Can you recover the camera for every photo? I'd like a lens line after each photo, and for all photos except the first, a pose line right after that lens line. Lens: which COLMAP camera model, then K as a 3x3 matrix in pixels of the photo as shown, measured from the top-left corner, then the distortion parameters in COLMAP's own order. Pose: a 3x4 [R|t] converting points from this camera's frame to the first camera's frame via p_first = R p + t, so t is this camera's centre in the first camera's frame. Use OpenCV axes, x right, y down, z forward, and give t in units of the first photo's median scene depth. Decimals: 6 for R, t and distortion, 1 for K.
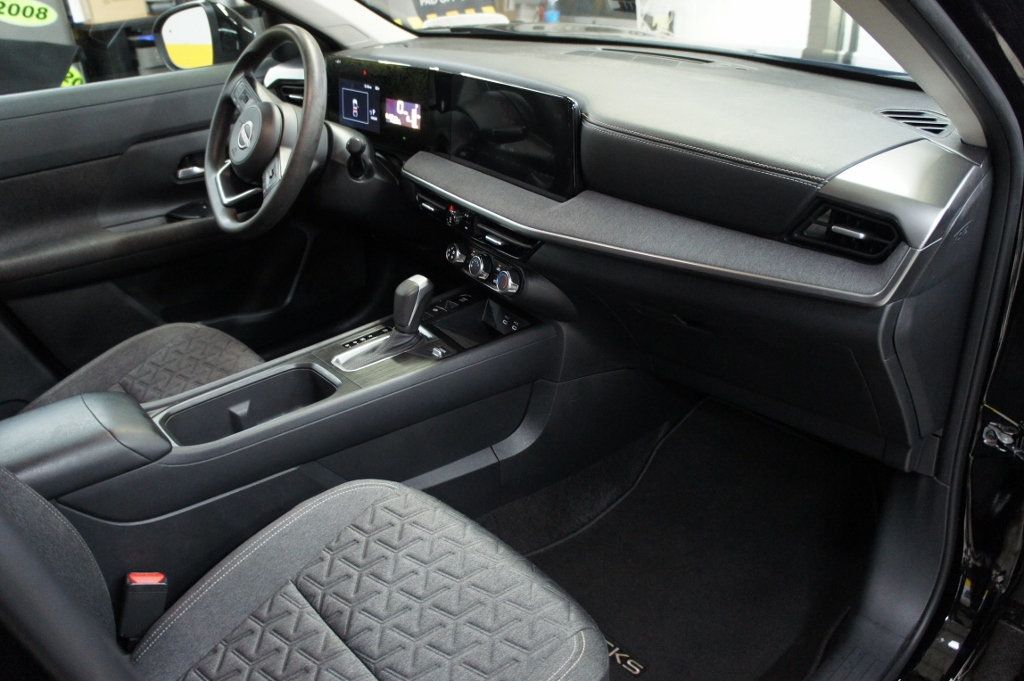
lens RADIAL K [[808.5, 0, 516.3], [0, 808.5, 341.4], [0, 0, 1]] dist [-0.151915, 0.107134]
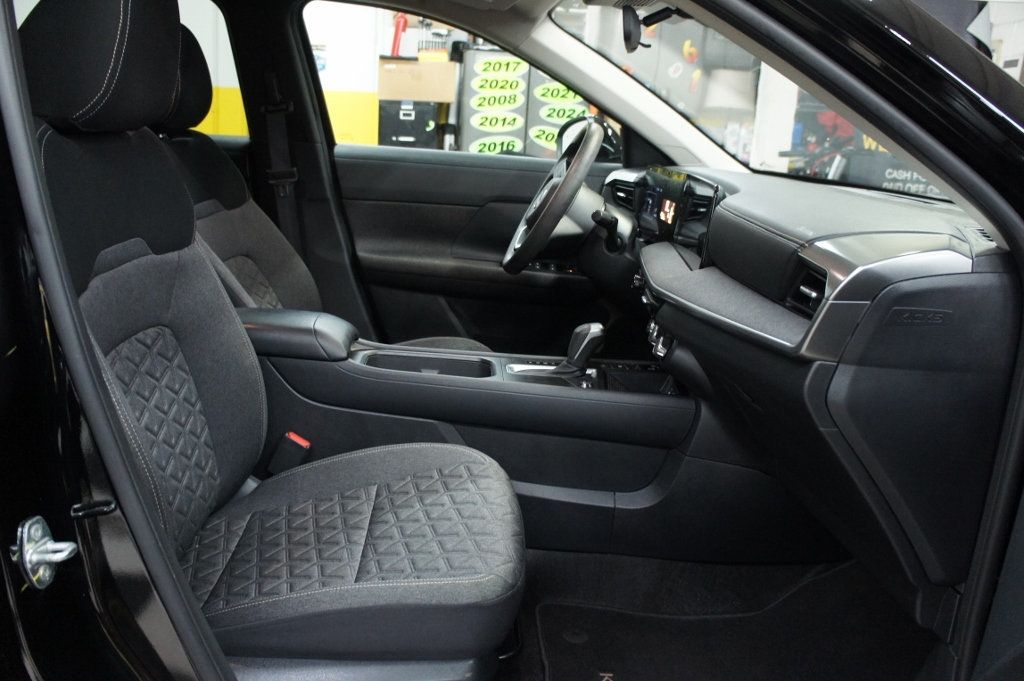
lens RADIAL K [[808.5, 0, 502.7], [0, 808.5, 332.0], [0, 0, 1]] dist [-0.151915, 0.107134]
pose [[0.776523, 0.247215, -0.579566, 0.414783], [-0.373328, 0.921492, -0.107134, 0.099157], [0.507581, 0.299561, 0.807852, -0.022301]]
